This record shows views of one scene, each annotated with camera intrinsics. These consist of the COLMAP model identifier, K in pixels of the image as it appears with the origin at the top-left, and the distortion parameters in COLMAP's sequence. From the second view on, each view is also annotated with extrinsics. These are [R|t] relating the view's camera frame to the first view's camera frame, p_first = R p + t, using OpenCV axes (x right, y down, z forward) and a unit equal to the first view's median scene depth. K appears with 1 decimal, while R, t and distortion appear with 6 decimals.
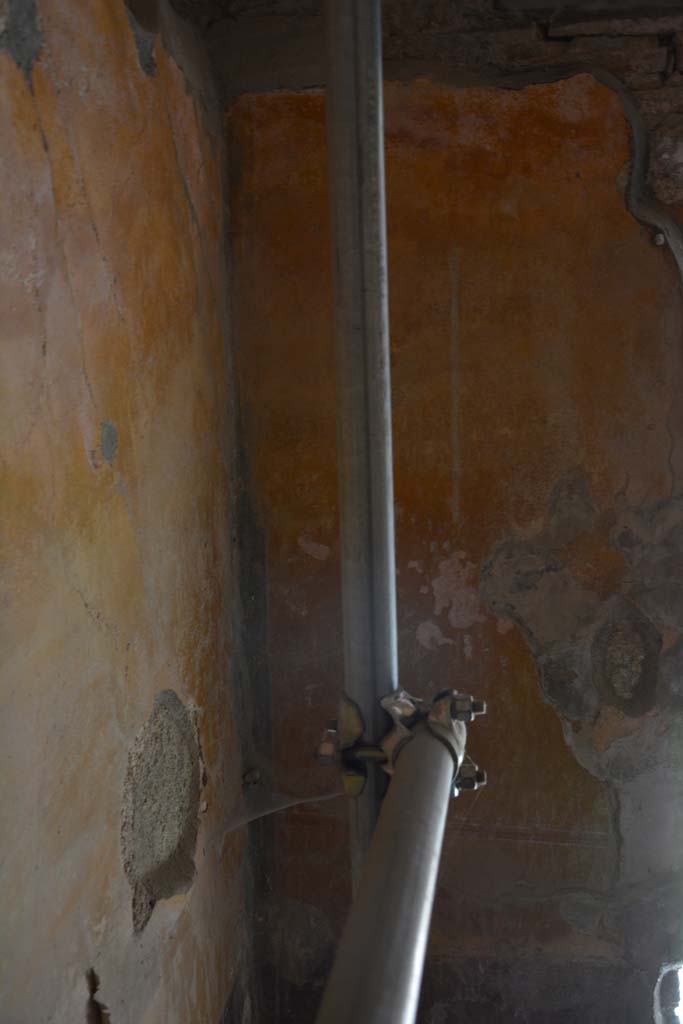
lens RADIAL K [[1001.0, 0, 341.5], [0, 1001.0, 512.0], [0, 0, 1]] dist [0.004482, -0.000643]
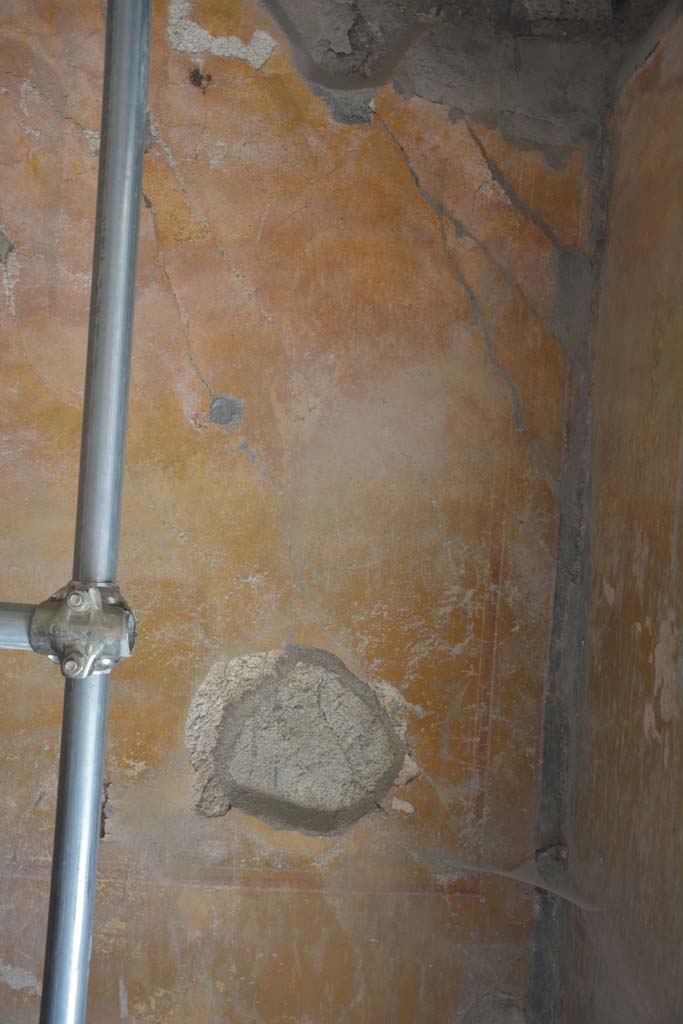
lens RADIAL K [[1099.5, 0, 341.5], [0, 1099.5, 512.0], [0, 0, 1]] dist [-0.048791, 0.293418]
pose [[0.228531, 0.041503, -0.972652, 1.028179], [-0.209675, 0.977742, -0.007544, 0.032169], [0.950689, 0.205665, 0.232147, 0.715478]]
